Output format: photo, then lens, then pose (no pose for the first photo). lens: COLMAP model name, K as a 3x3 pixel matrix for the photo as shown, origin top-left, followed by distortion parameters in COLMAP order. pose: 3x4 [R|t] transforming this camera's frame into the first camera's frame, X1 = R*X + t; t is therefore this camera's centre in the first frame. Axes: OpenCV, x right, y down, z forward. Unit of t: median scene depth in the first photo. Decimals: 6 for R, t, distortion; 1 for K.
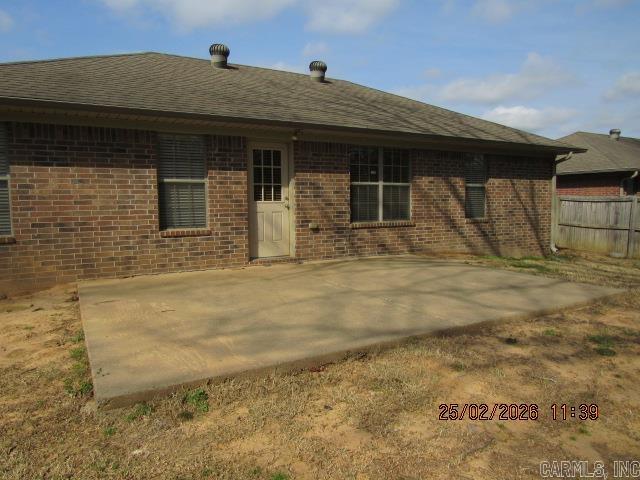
lens RADIAL K [[463.4, 0, 320.0], [0, 463.4, 240.0], [0, 0, 1]] dist [-0.013182, -0.001035]
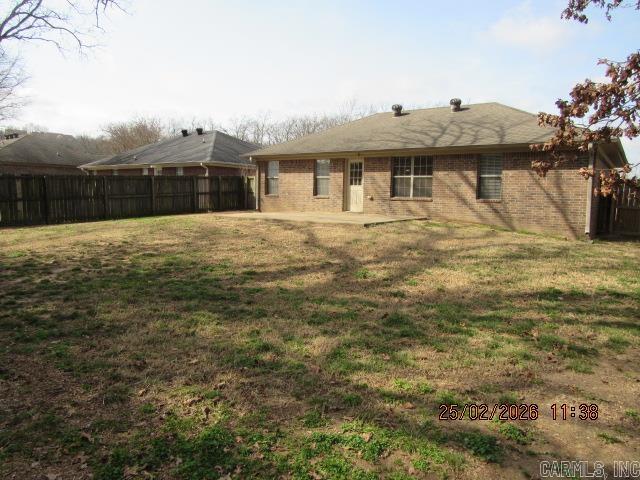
lens RADIAL K [[463.4, 0, 320.0], [0, 463.4, 240.0], [0, 0, 1]] dist [-0.013182, -0.001035]
pose [[0.390142, 0.104922, -0.914757, 1.676820], [-0.098037, 0.992572, 0.072034, 0.029507], [0.915520, 0.061576, 0.397531, -0.028505]]
